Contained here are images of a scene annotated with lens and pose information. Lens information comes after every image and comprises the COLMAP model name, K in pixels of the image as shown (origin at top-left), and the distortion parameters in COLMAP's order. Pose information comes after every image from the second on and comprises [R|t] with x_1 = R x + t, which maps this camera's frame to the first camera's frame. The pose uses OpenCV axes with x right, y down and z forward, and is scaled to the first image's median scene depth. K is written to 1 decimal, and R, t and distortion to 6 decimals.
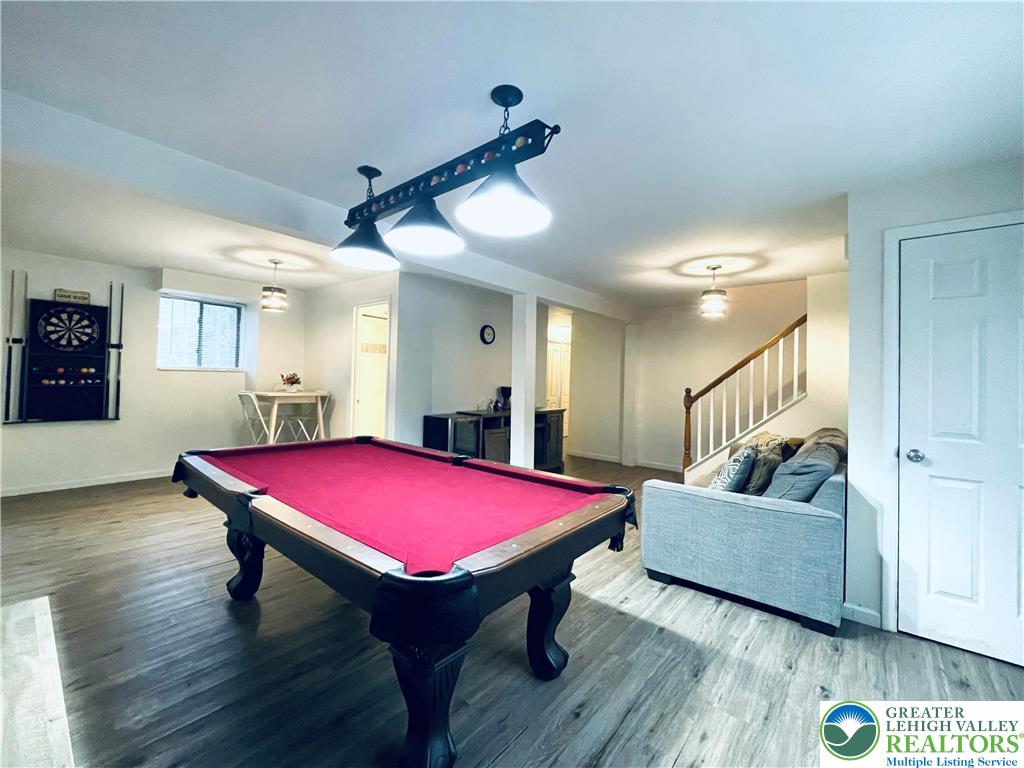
lens RADIAL K [[416.8, 0, 513.2], [0, 416.8, 370.2], [0, 0, 1]] dist [-0.013689, 0.000022]
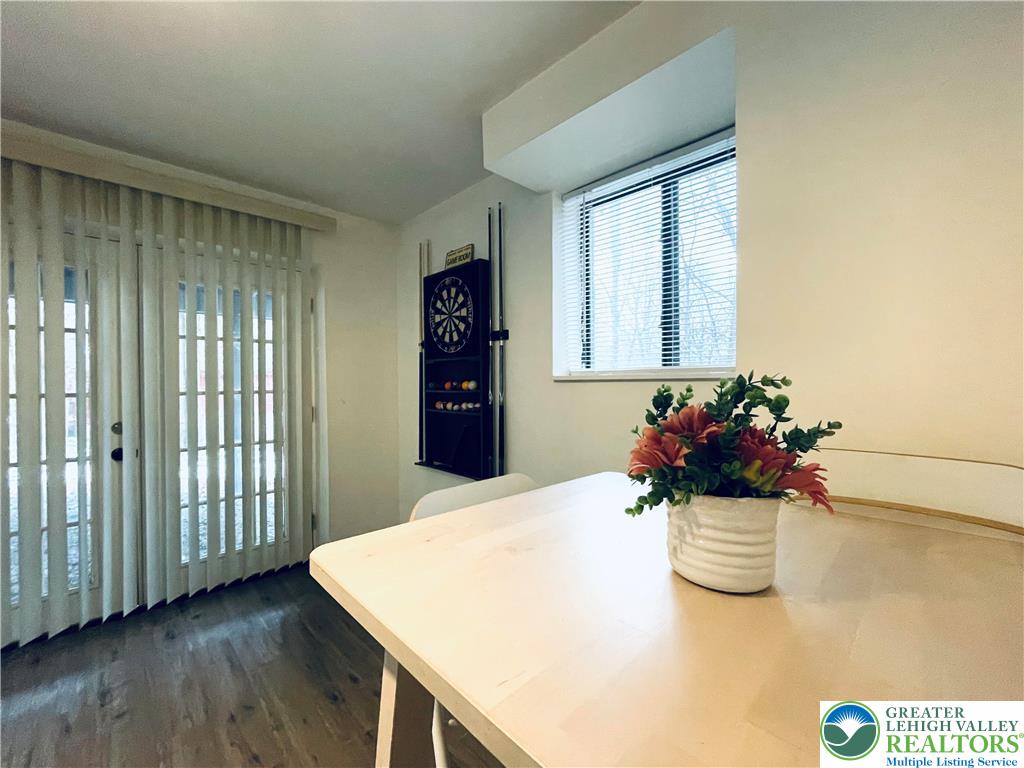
lens RADIAL K [[414.1, 0, 512.0], [0, 414.1, 384.0], [0, 0, 1]] dist [-0.004229, -0.000068]
pose [[-0.110831, -0.019163, -0.993655, -0.510448], [0.019357, 0.999583, -0.021436, 0.011742], [0.993651, -0.021610, -0.110413, 1.144937]]
